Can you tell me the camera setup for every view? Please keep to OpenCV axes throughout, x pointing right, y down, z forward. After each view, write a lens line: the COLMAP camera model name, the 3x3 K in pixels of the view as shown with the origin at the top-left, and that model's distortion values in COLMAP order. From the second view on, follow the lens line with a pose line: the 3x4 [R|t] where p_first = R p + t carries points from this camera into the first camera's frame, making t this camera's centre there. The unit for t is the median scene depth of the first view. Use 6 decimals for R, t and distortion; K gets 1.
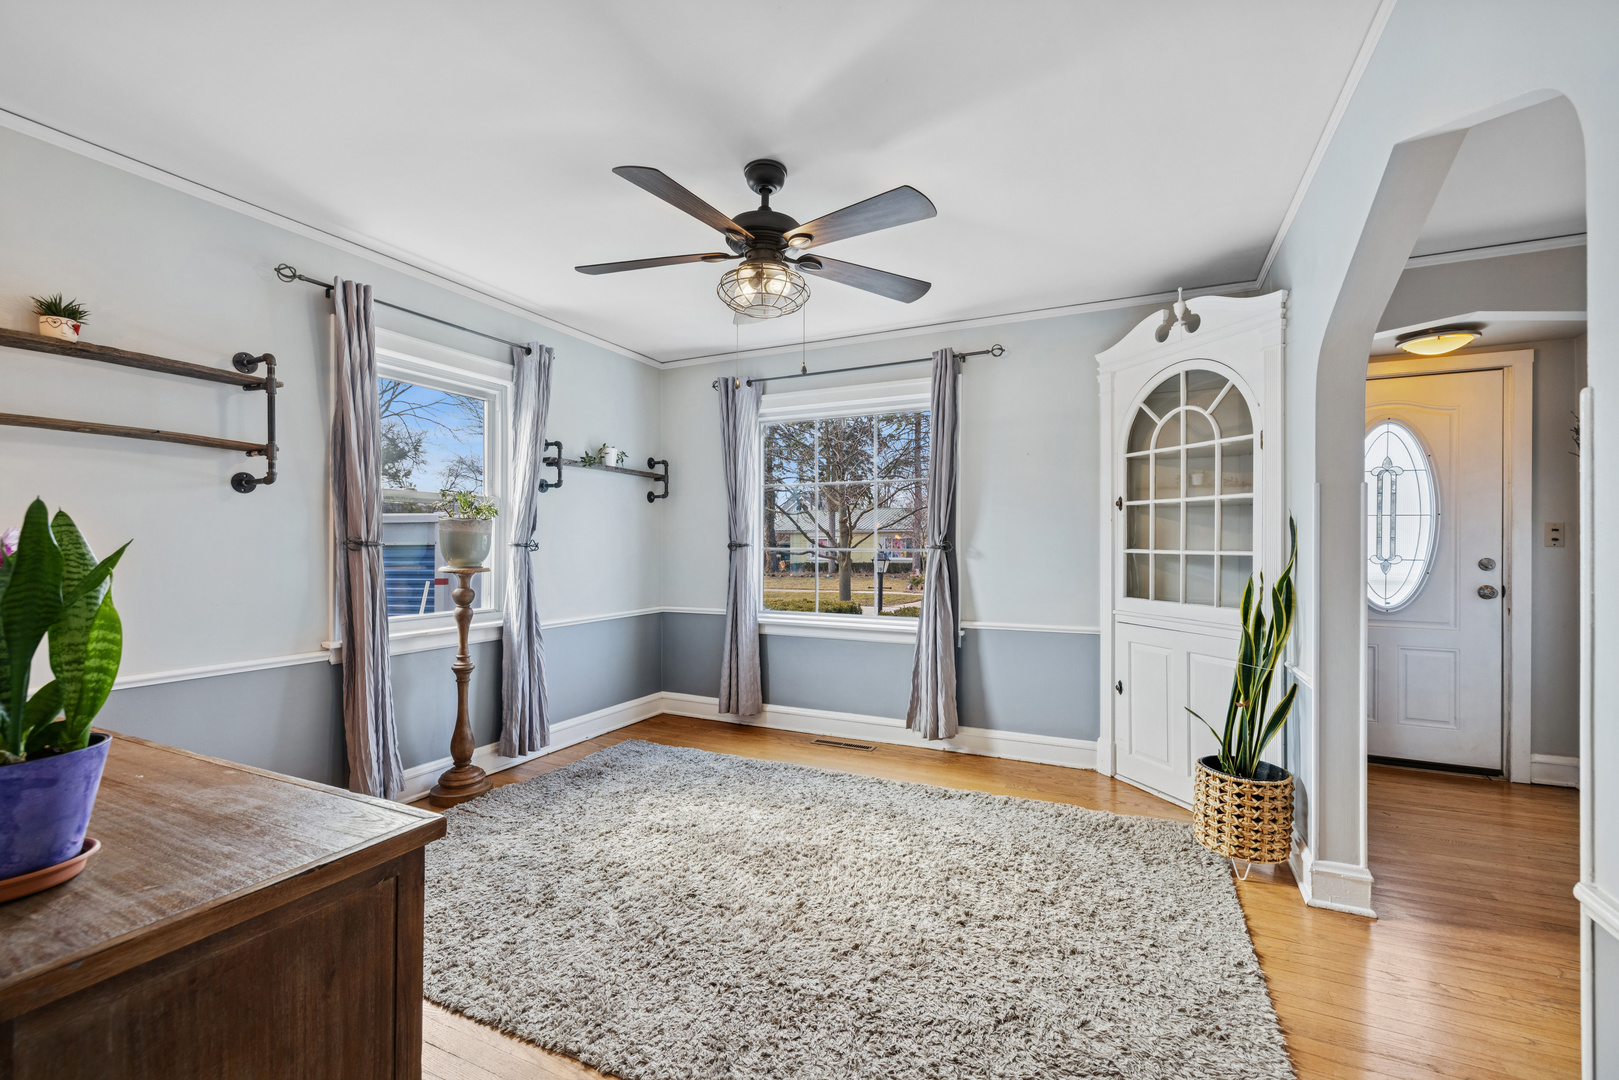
lens RADIAL K [[692.8, 0, 821.1], [0, 692.8, 538.6], [0, 0, 1]] dist [0.004174, -0.001199]
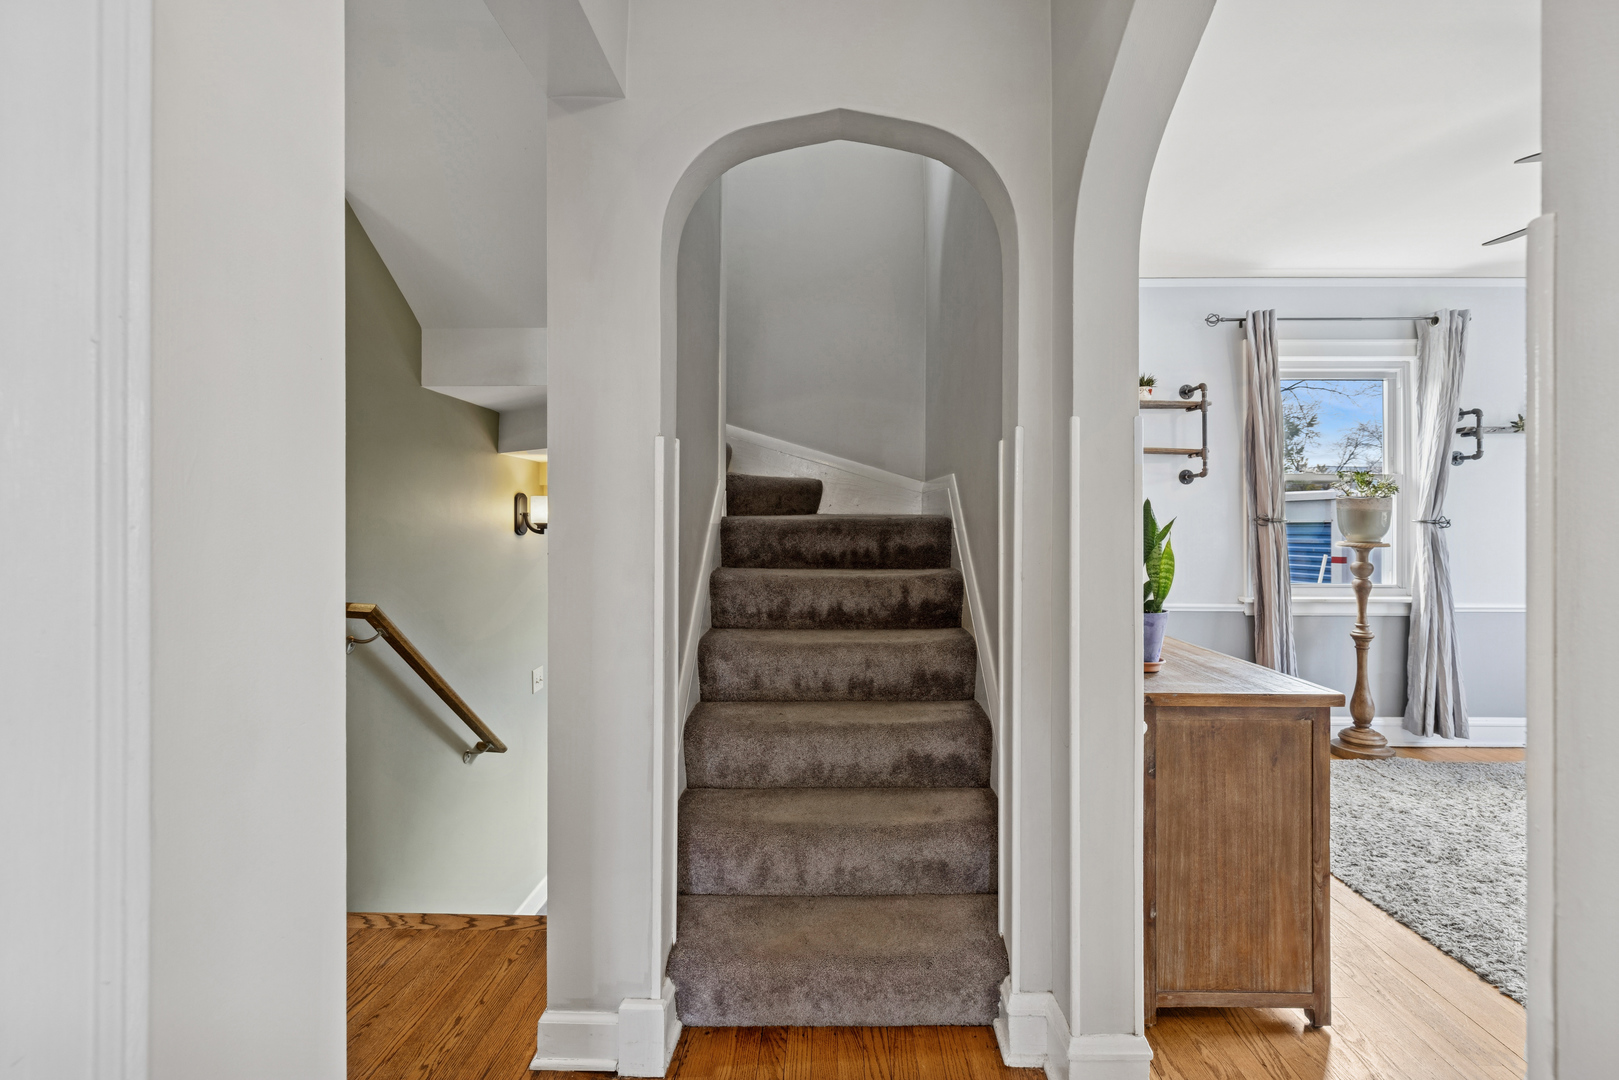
lens RADIAL K [[692.8, 0, 830.7], [0, 692.8, 517.7], [0, 0, 1]] dist [0.004174, -0.001199]
pose [[0.424516, -0.005119, -0.905406, 0.123836], [0.006875, 0.999973, -0.002431, 0.000441], [0.905394, -0.005193, 0.424540, -0.228169]]
